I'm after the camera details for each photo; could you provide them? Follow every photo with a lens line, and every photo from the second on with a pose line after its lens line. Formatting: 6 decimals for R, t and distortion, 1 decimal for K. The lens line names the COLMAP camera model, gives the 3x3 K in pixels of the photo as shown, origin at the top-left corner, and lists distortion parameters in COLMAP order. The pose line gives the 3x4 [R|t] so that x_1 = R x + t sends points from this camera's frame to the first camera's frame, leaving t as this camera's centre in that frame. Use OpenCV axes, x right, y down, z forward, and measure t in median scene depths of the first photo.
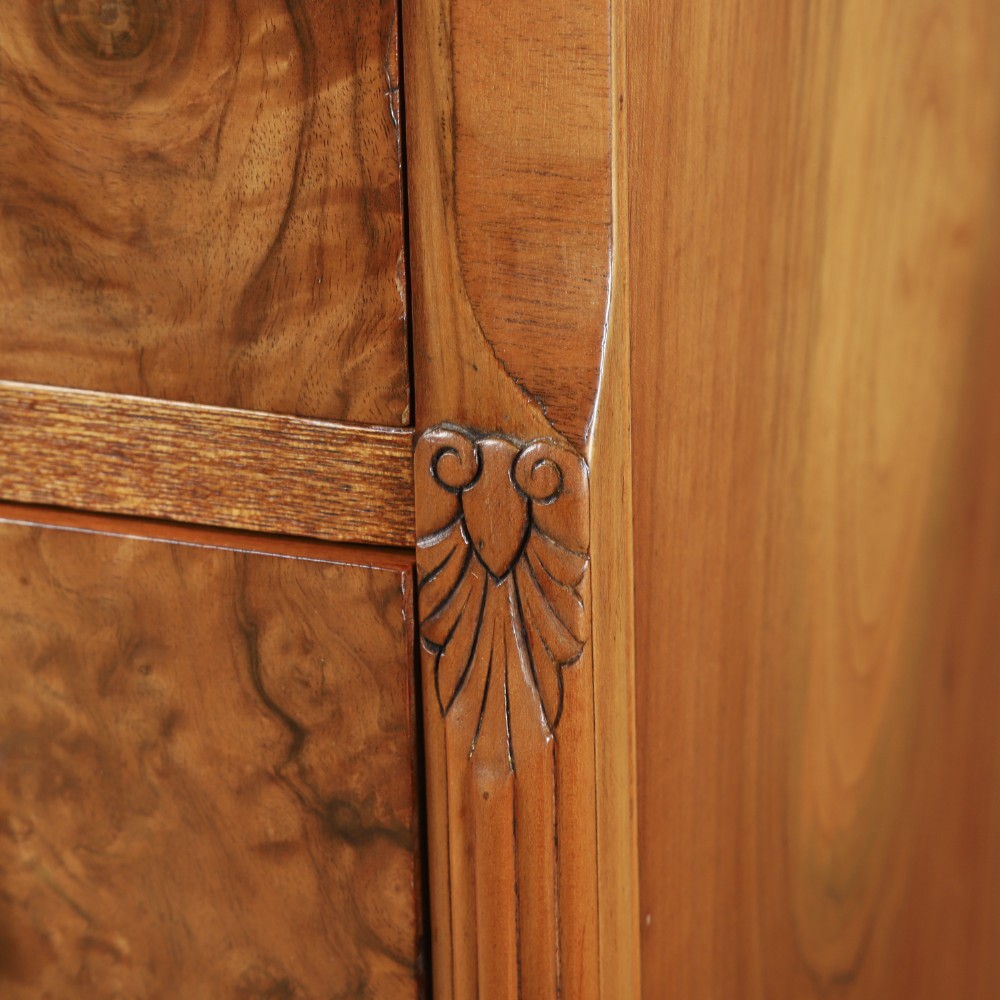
lens RADIAL K [[3748.8, 0, 499.8], [0, 3748.8, 502.0], [0, 0, 1]] dist [0.286548, 0.000000]
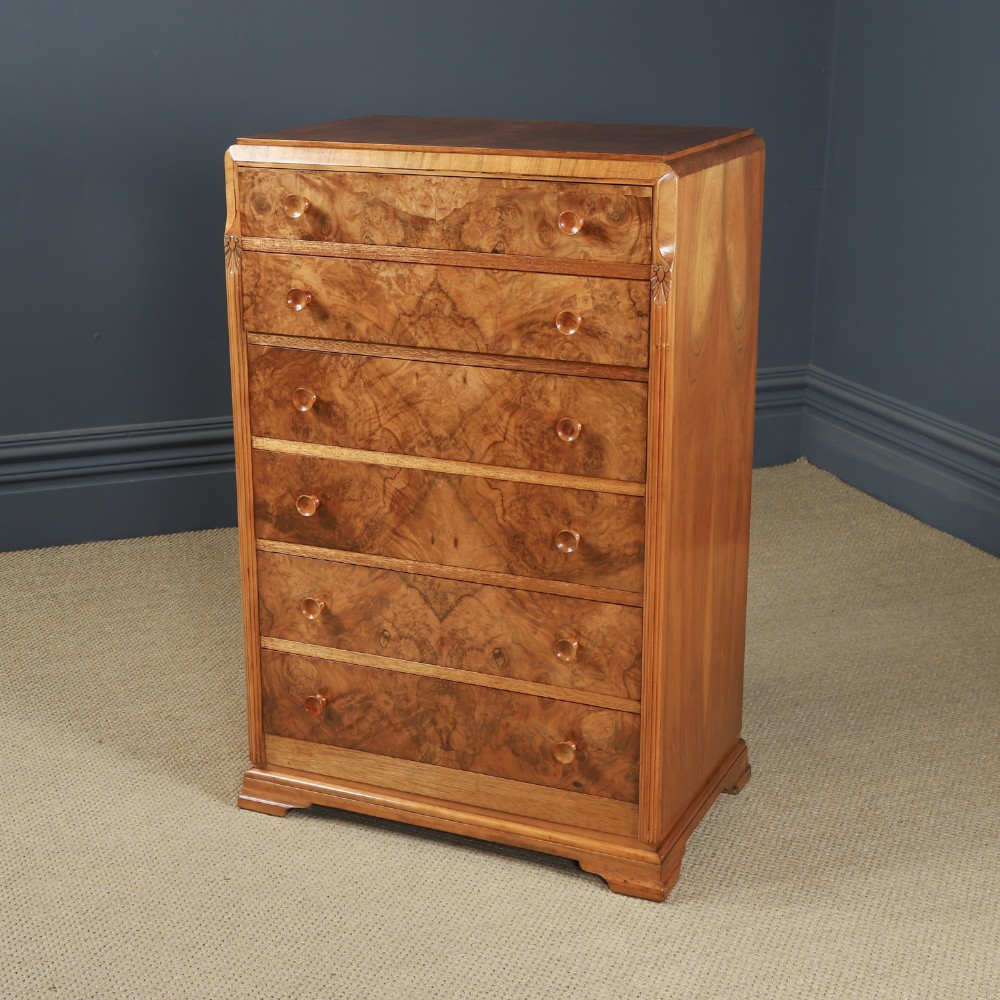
lens RADIAL K [[1744.2, 0, 498.8], [0, 1744.2, 495.6], [0, 0, 1]] dist [0.011962, 0.000000]
pose [[0.999783, 0.019587, 0.007093, -0.378075], [-0.019417, 0.999540, -0.023316, 0.590038], [-0.007547, 0.023173, 0.999703, -2.884674]]
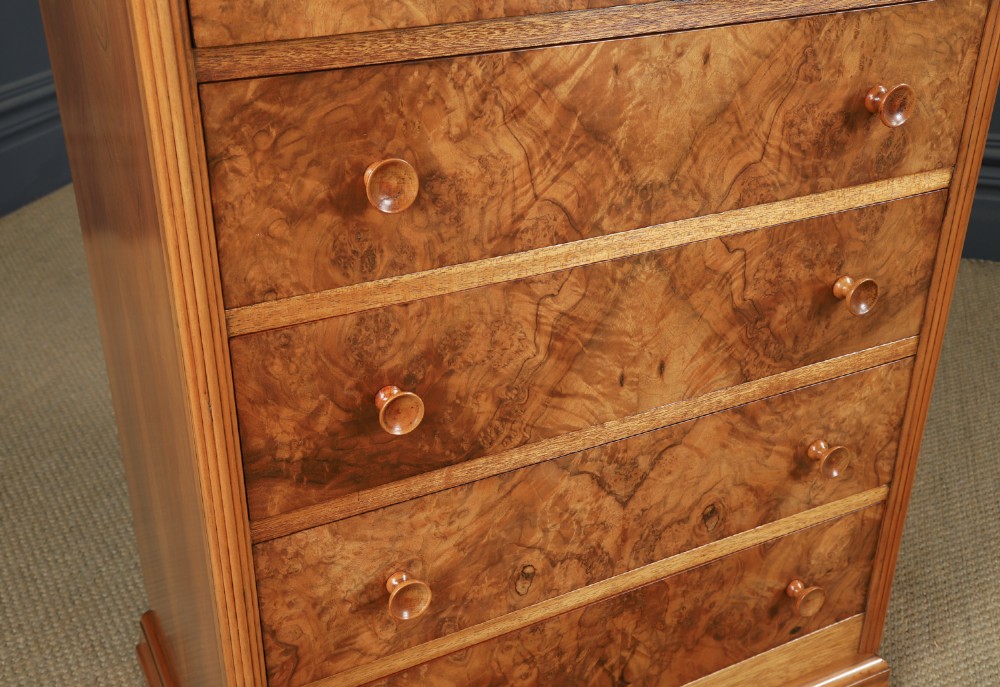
lens RADIAL K [[1117.4, 0, 488.5], [0, 1117.4, 354.1], [0, 0, 1]] dist [0.041637, 0.000000]
pose [[0.621077, -0.338026, 0.707108, -1.660658], [0.232258, 0.941066, 0.245867, 0.163639], [-0.748545, 0.011530, 0.662984, 0.567727]]
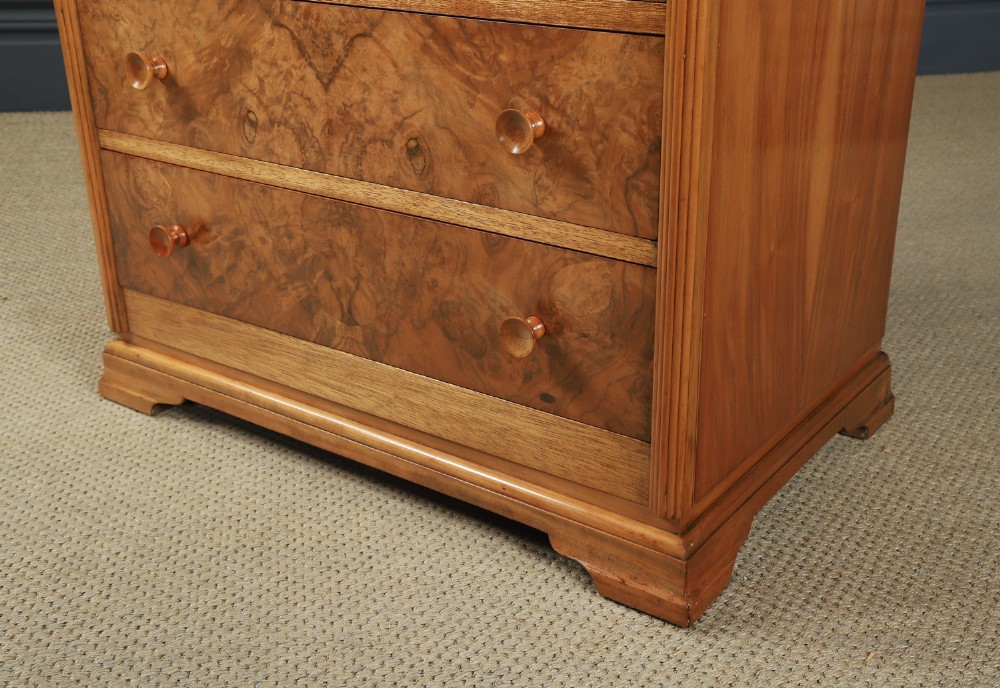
lens RADIAL K [[1203.5, 0, 523.4], [0, 1203.5, 346.0], [0, 0, 1]] dist [0.074760, 0.000000]
pose [[0.980762, 0.088843, -0.173816, 0.106073], [-0.072116, 0.992340, 0.100302, 0.970216], [0.181396, -0.085837, 0.979657, -0.140973]]
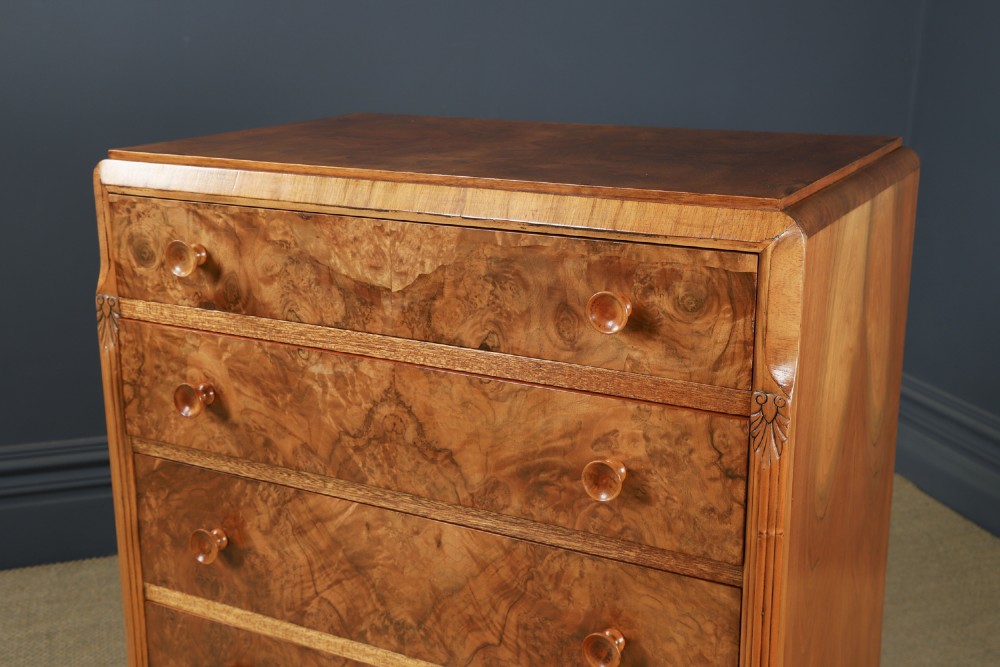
lens RADIAL K [[1243.3, 0, 500.2], [0, 1243.3, 338.1], [0, 0, 1]] dist [0.081372, 0.000000]
pose [[0.996946, 0.038124, -0.068154, -0.230635], [-0.041354, 0.998056, -0.046630, 0.000200], [0.066243, 0.049306, 0.996585, -0.590113]]
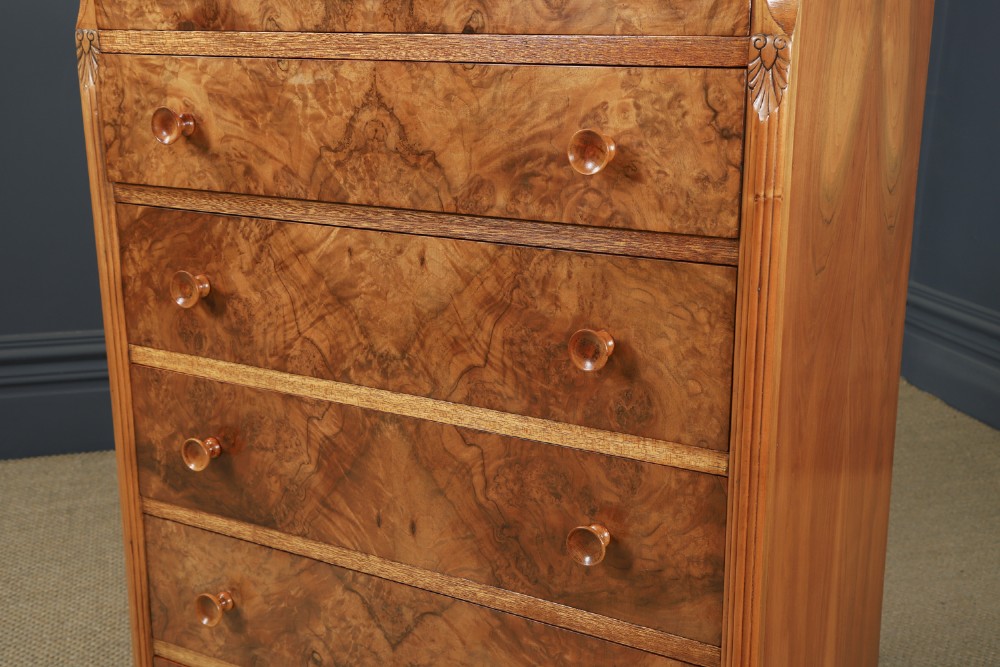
lens RADIAL K [[1205.1, 0, 508.3], [0, 1205.1, 342.8], [0, 0, 1]] dist [0.072496, 0.000000]
pose [[0.994065, 0.047539, -0.097854, -0.144516], [-0.052785, 0.997265, -0.051736, 0.417027], [0.095127, 0.056594, 0.993855, -0.408275]]
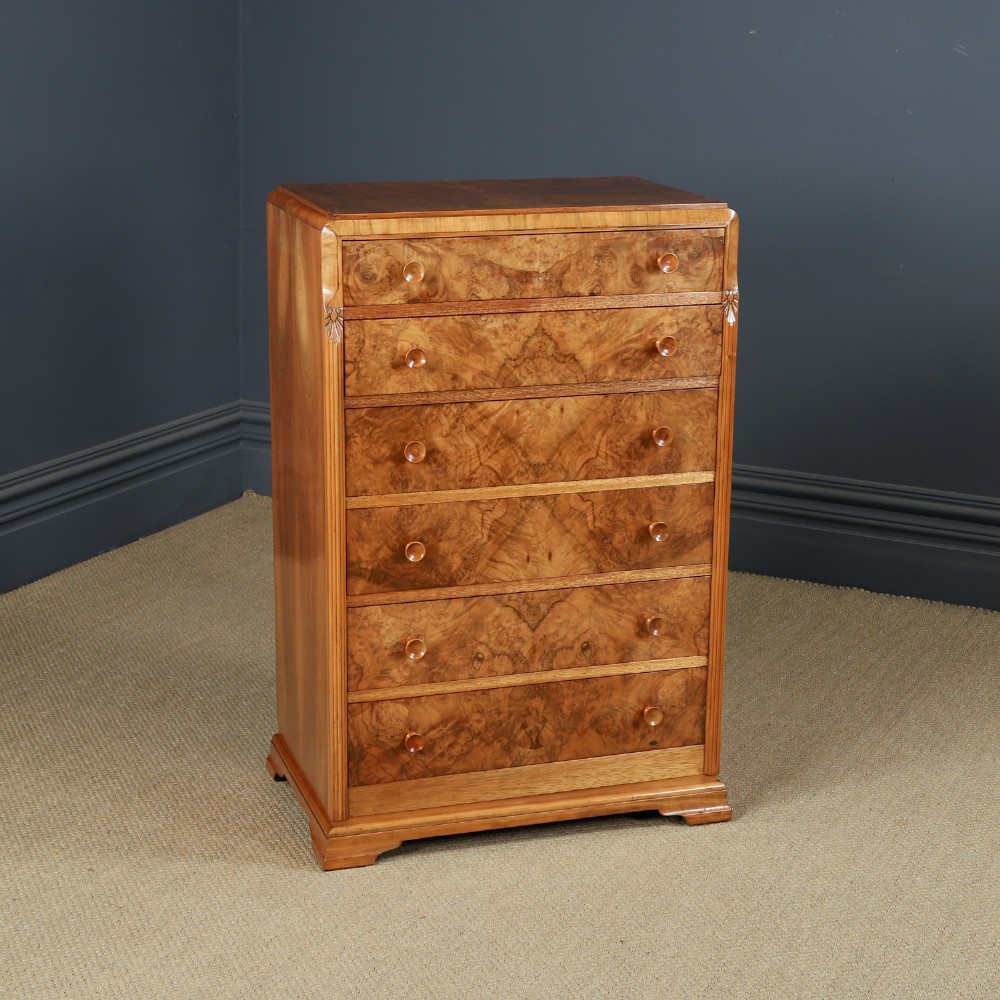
lens RADIAL K [[2027.0, 0, 497.2], [0, 2027.0, 513.0], [0, 0, 1]] dist [0.045629, 0.000000]
pose [[0.738919, -0.143989, 0.658230, -4.225976], [0.186910, 0.982364, 0.005072, 0.435013], [-0.647351, 0.119283, 0.752800, -2.737732]]
